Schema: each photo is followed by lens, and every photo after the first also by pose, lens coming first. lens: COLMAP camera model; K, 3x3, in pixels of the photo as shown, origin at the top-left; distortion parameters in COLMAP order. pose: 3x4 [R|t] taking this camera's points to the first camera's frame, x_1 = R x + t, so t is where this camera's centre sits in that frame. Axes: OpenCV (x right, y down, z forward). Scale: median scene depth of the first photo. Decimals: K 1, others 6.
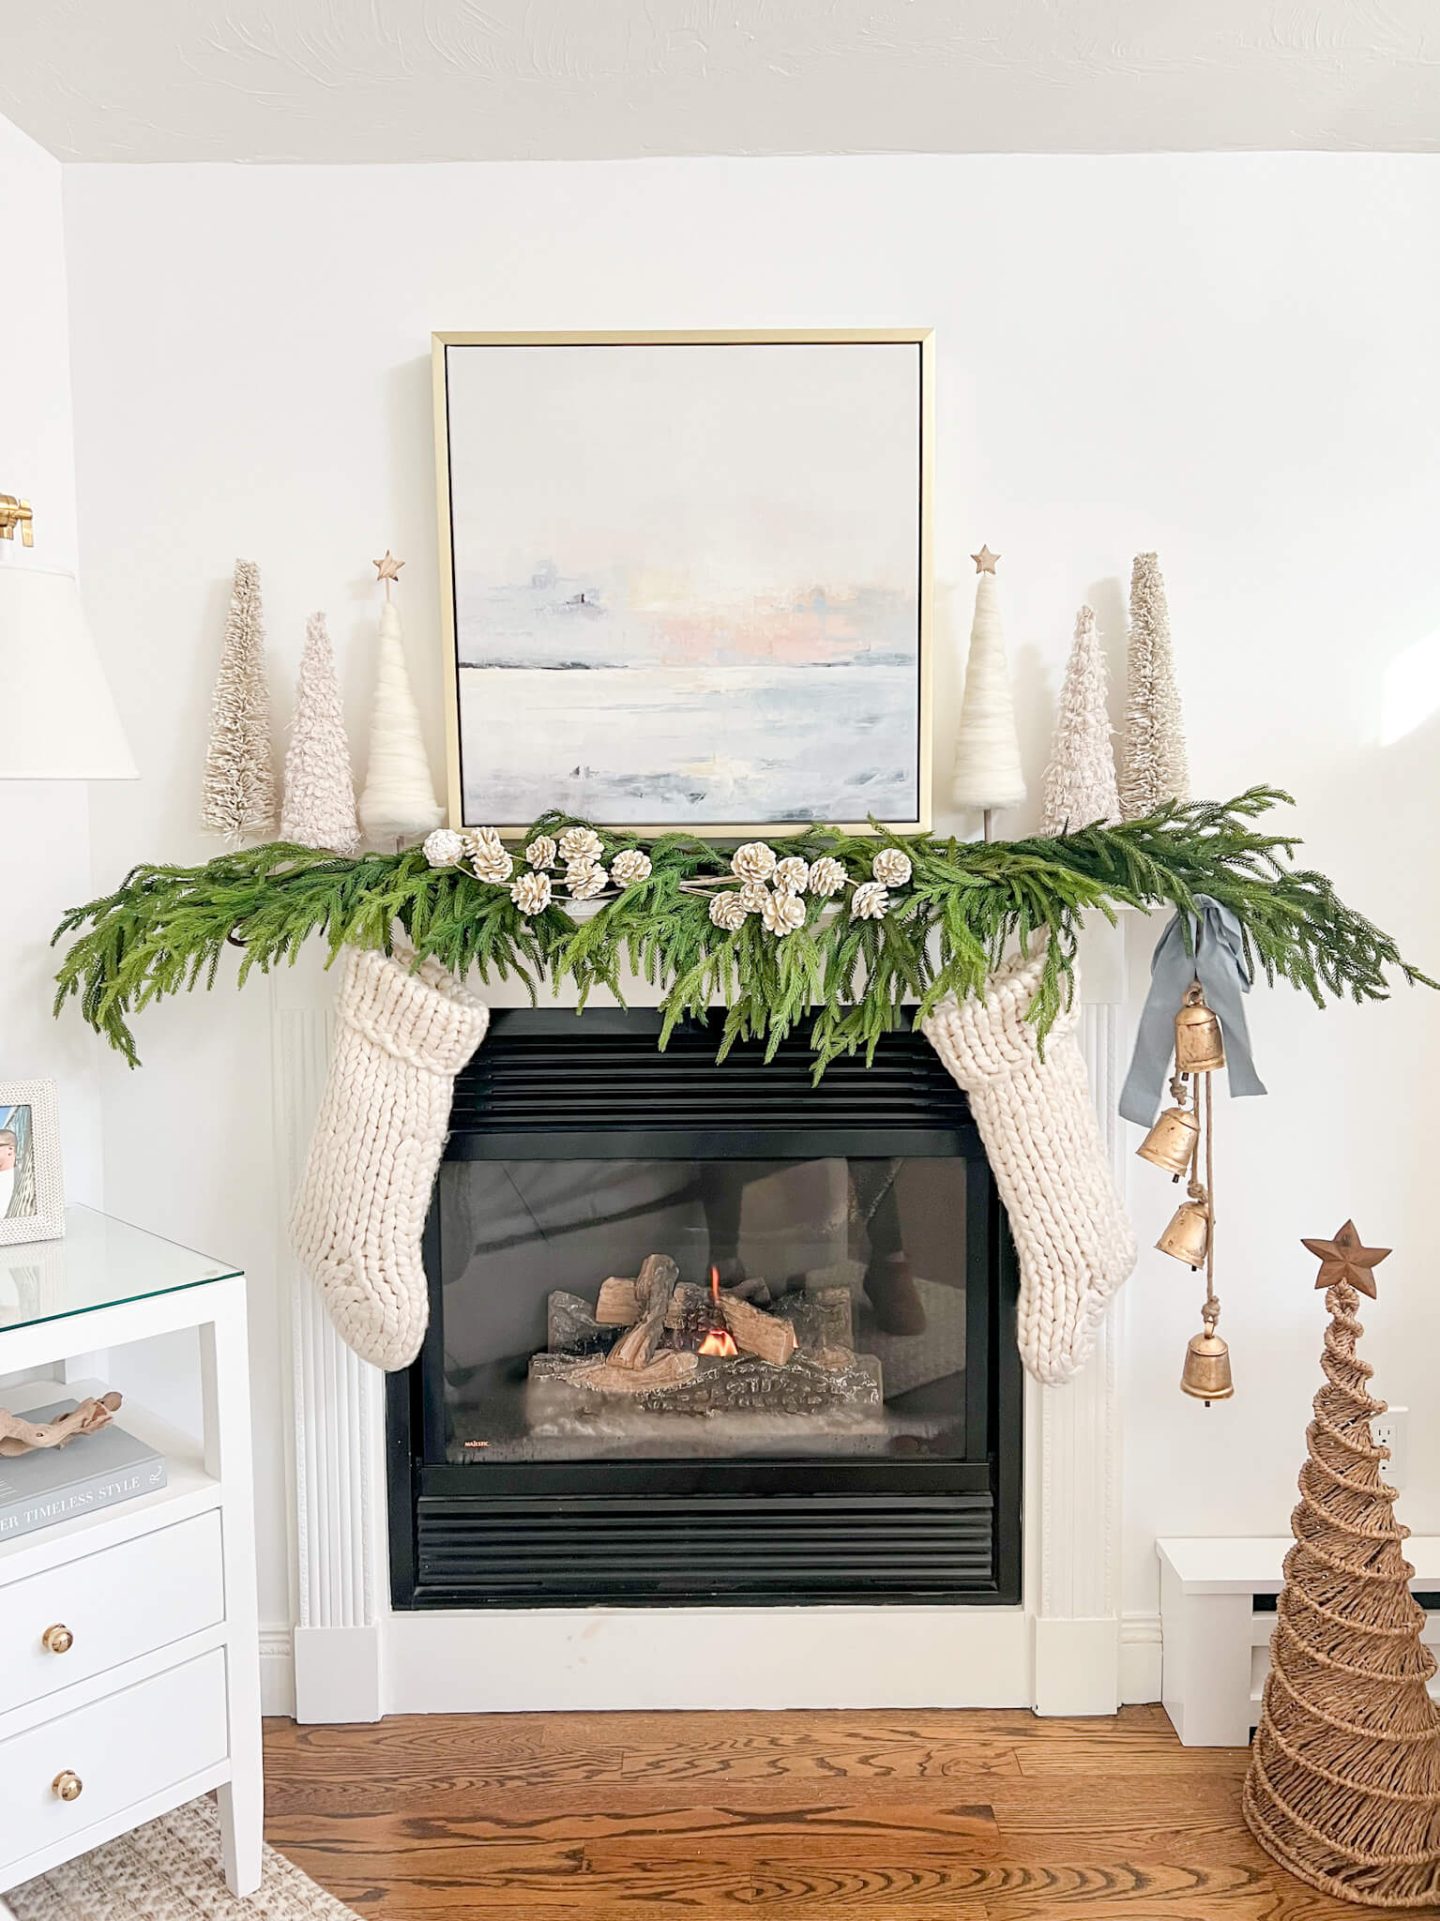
lens RADIAL K [[1473.2, 0, 720.0], [0, 1473.2, 960.5], [0, 0, 1]] dist [0.189306, -0.286471]
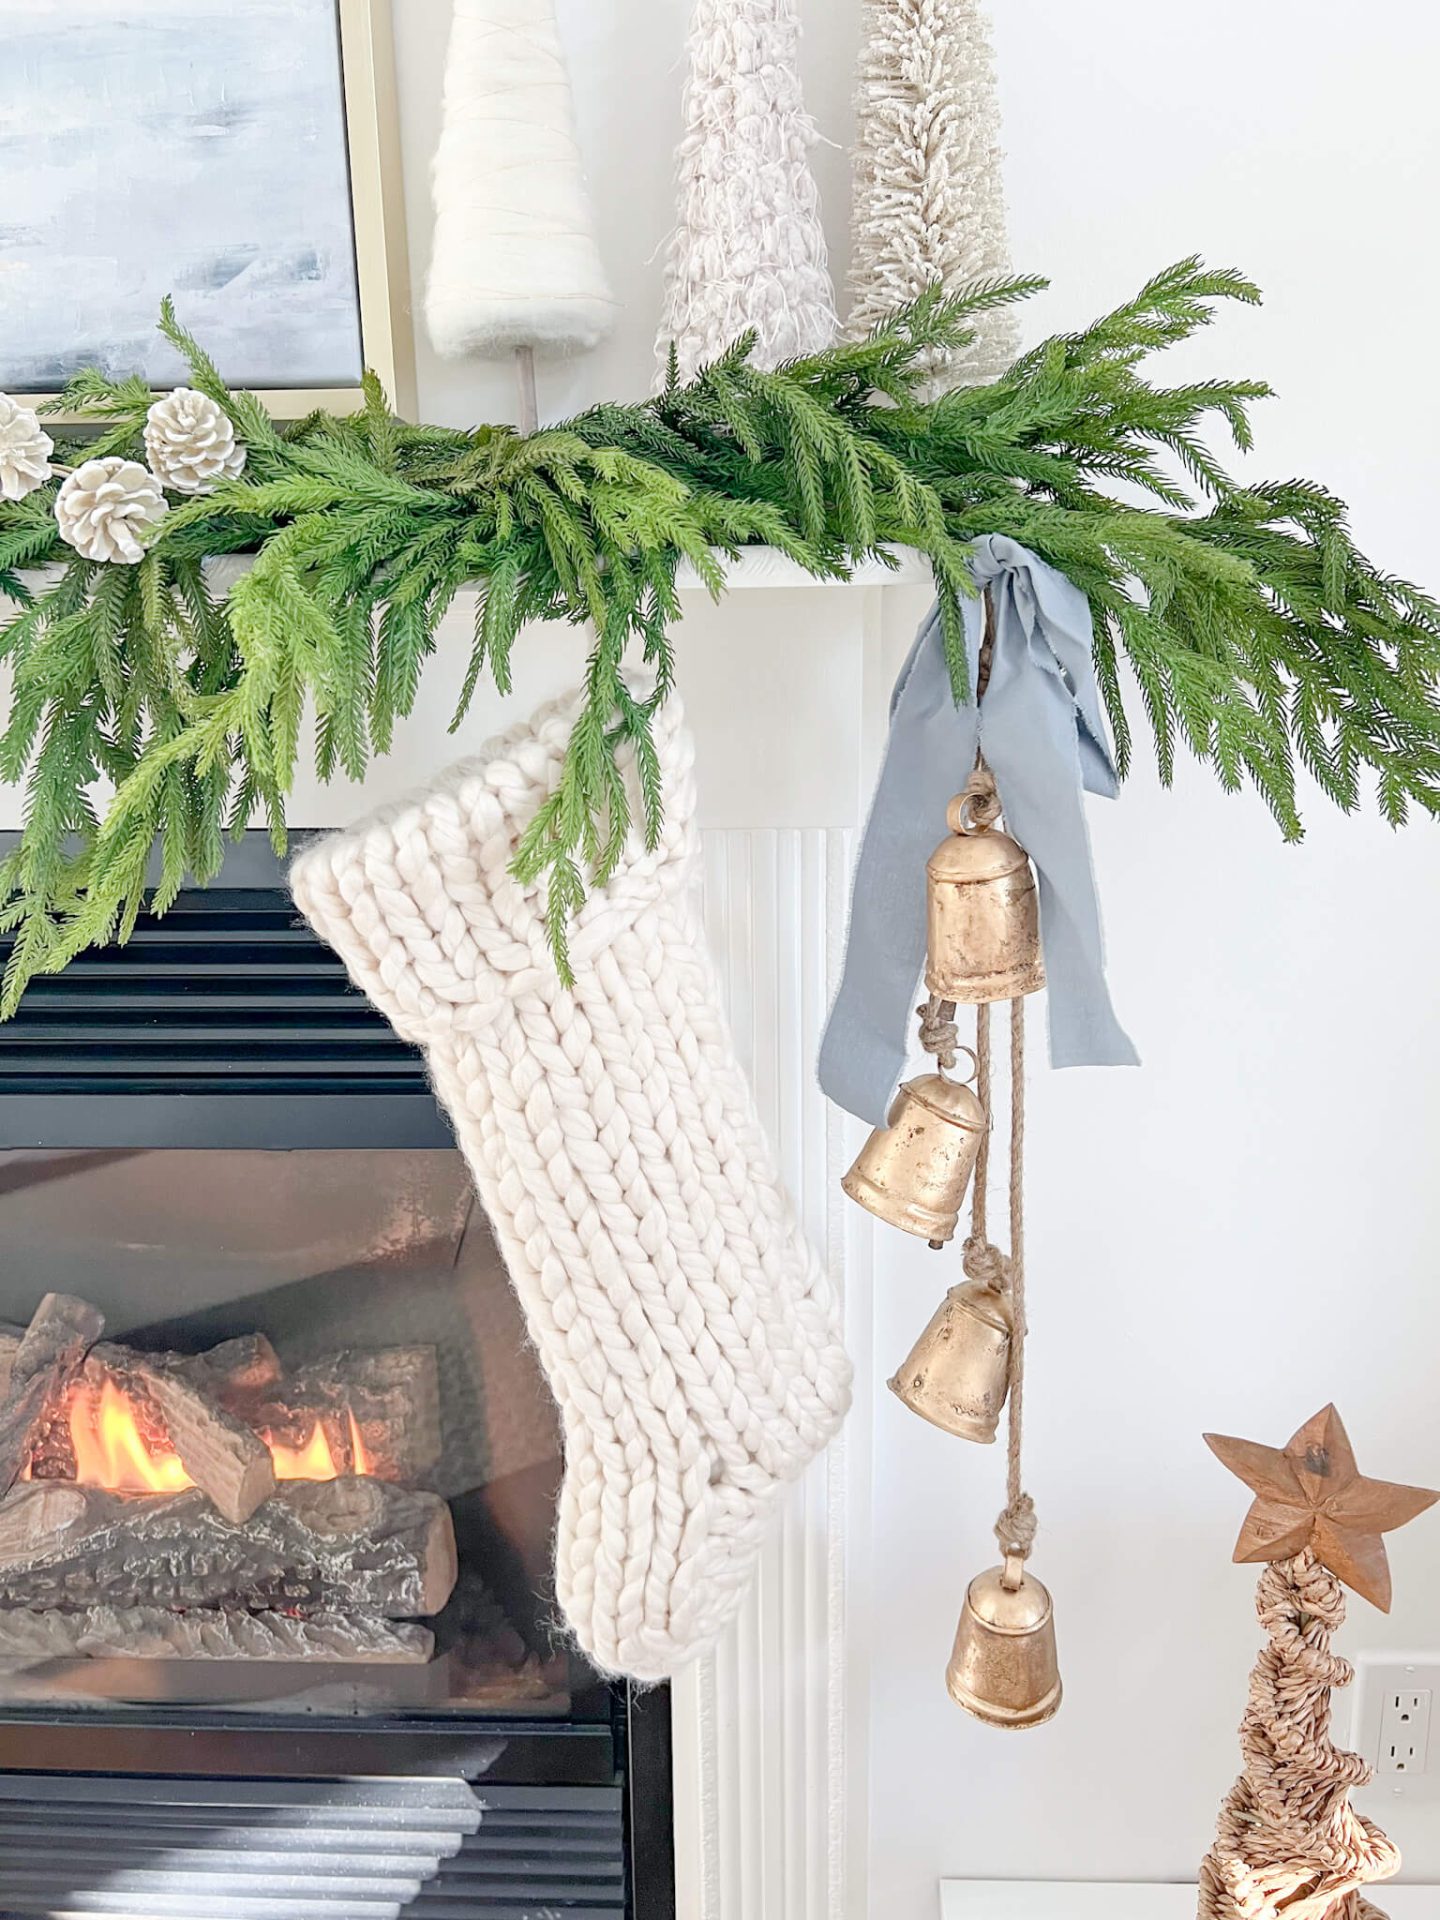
lens RADIAL K [[1363.2, 0, 720.0], [0, 1363.2, 960.0], [0, 0, 1]] dist [0.136915, -0.156405]
pose [[0.997737, 0.008853, -0.066659, 0.270431], [-0.001052, 0.993230, 0.116164, 0.021496], [0.067236, -0.115831, 0.990991, 0.620140]]
